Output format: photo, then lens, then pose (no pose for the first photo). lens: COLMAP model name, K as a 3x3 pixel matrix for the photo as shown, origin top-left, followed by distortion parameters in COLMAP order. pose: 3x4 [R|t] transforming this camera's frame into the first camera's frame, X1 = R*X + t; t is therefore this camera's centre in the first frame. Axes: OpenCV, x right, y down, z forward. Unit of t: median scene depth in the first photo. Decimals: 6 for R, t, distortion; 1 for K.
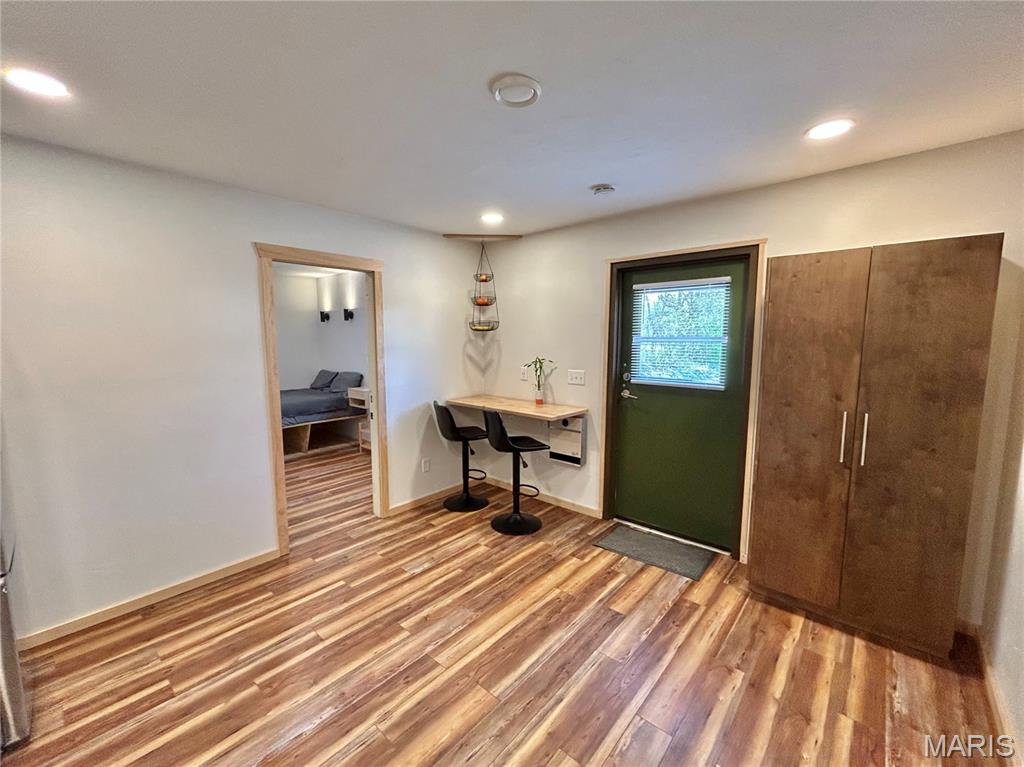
lens RADIAL K [[420.2, 0, 509.3], [0, 420.2, 382.7], [0, 0, 1]] dist [-0.001408, 0.000942]
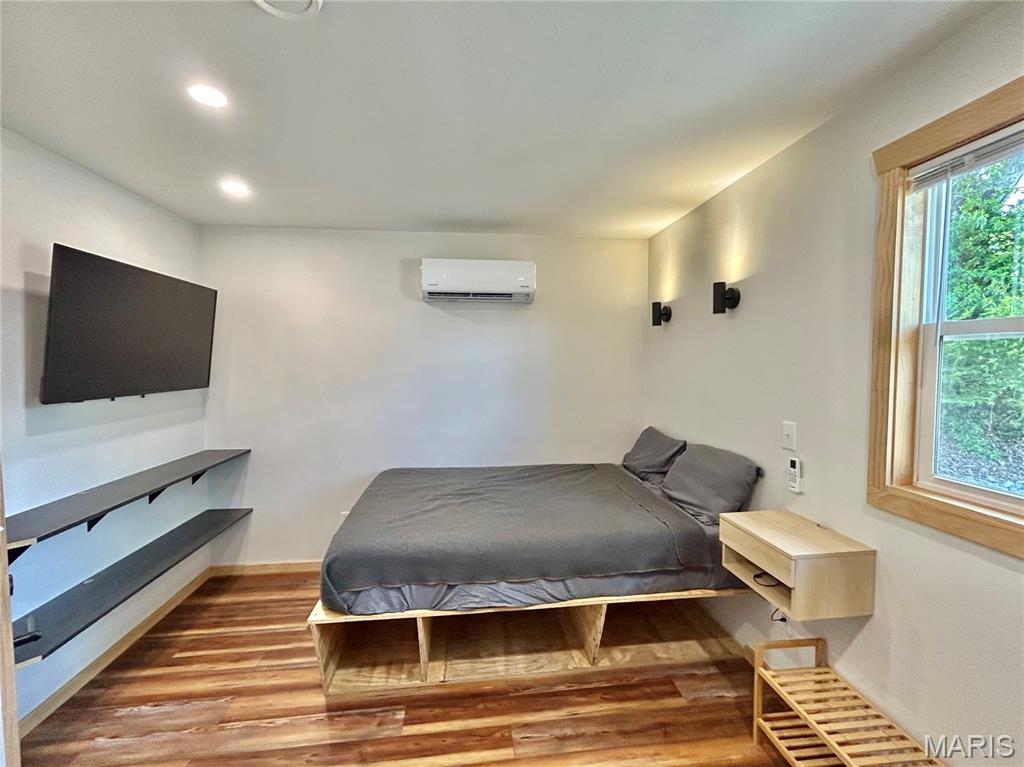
lens RADIAL K [[420.2, 0, 512.0], [0, 420.2, 382.5], [0, 0, 1]] dist [-0.001408, 0.000942]
pose [[0.738414, 0.030406, -0.673662, -0.271718], [-0.070758, 0.996962, -0.032561, -0.062515], [0.670626, 0.071711, 0.738322, 0.609801]]
